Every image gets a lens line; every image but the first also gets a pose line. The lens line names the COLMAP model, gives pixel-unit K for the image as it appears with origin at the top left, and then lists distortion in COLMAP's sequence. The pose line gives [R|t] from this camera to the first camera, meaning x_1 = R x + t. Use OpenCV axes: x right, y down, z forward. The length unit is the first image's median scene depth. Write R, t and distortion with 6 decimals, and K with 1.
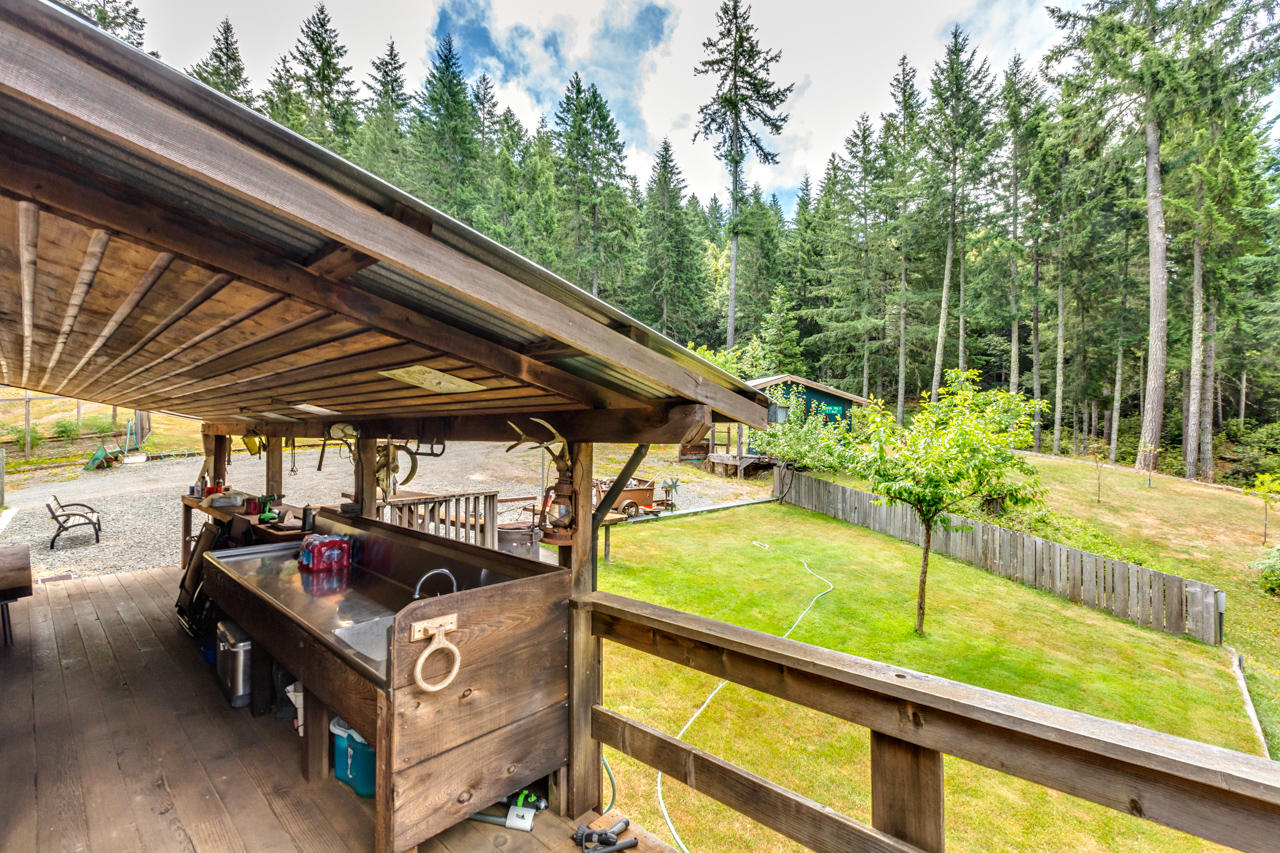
lens RADIAL K [[571.1, 0, 640.0], [0, 571.1, 426.5], [0, 0, 1]] dist [0.001745, 0.000211]
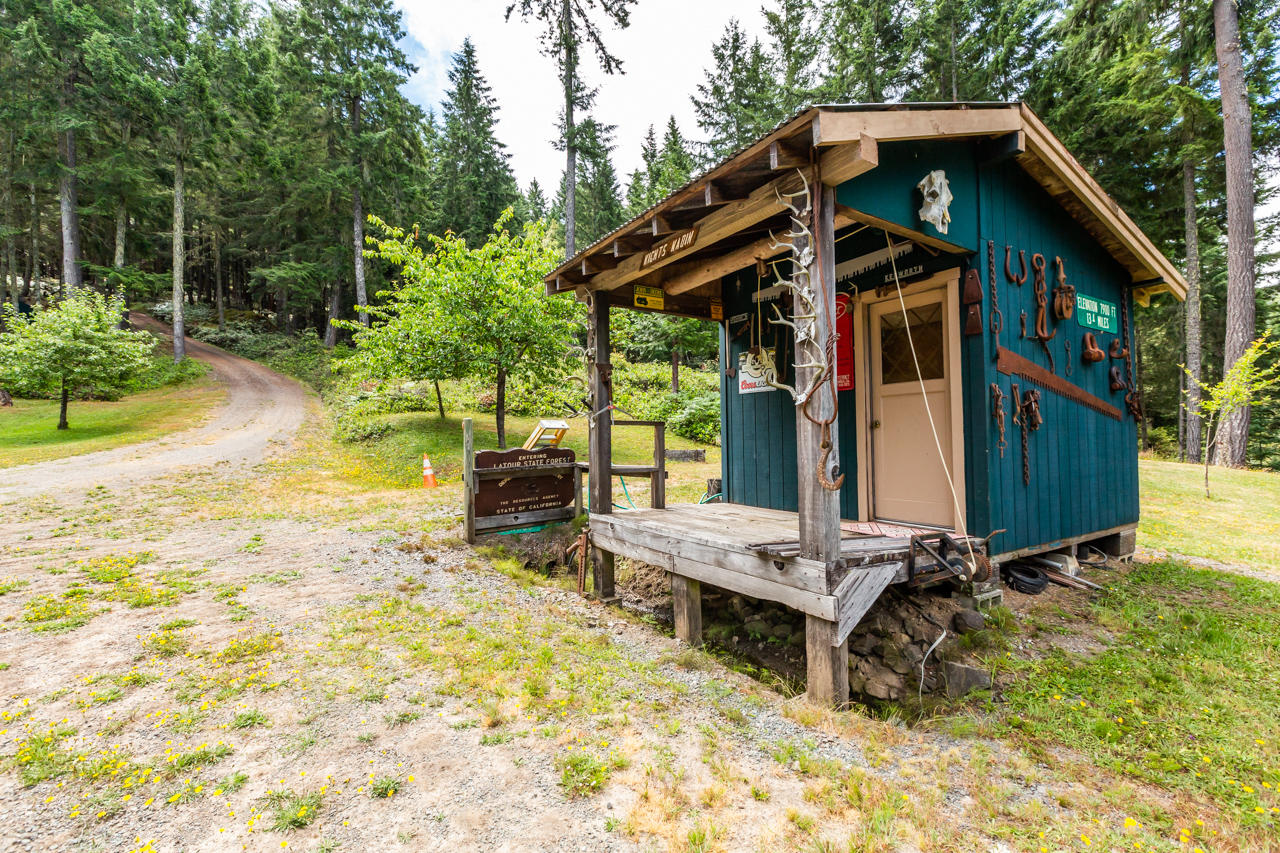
lens RADIAL K [[571.1, 0, 640.0], [0, 571.1, 426.5], [0, 0, 1]] dist [0.001745, 0.000211]
pose [[0.953456, -0.024316, 0.300552, 0.027398], [0.029433, 0.999488, -0.012510, 0.005358], [-0.300094, 0.020774, 0.953683, 0.295582]]
